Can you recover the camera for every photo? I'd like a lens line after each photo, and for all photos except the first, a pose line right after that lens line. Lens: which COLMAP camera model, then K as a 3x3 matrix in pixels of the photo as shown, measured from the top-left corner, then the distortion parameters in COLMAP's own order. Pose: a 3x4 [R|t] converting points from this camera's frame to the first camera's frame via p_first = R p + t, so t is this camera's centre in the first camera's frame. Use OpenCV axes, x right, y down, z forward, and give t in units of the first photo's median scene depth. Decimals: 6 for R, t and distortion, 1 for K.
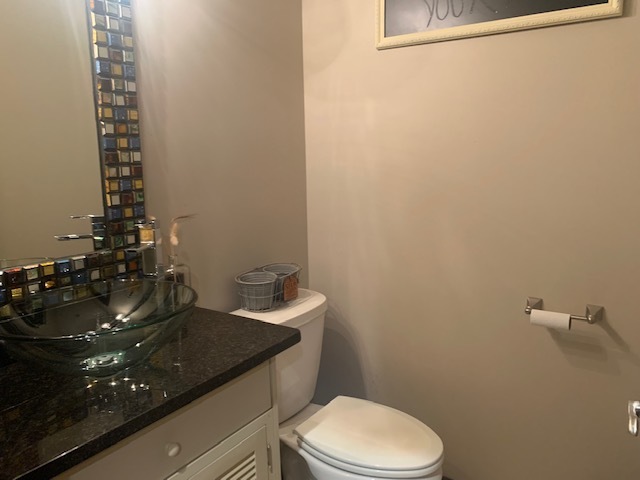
lens RADIAL K [[499.5, 0, 319.7], [0, 499.5, 238.9], [0, 0, 1]] dist [0.038712, -0.037754]
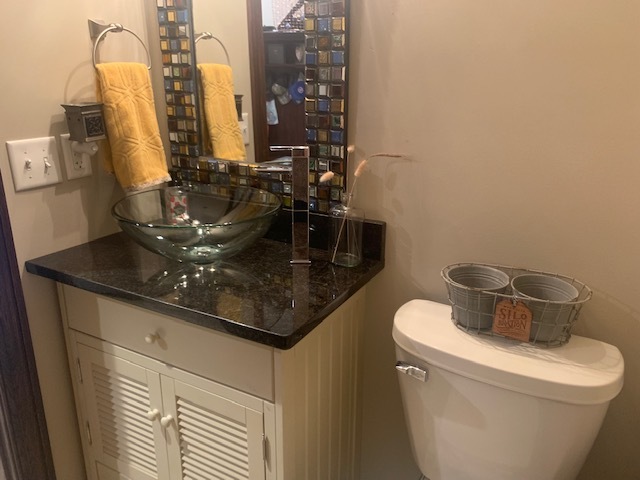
lens RADIAL K [[499.5, 0, 320.1], [0, 499.5, 241.0], [0, 0, 1]] dist [0.038712, -0.037754]
pose [[0.101222, 0.346054, -0.932738, 0.576367], [-0.180637, 0.928363, 0.324828, -0.180608], [0.978327, 0.135607, 0.156481, 0.915268]]
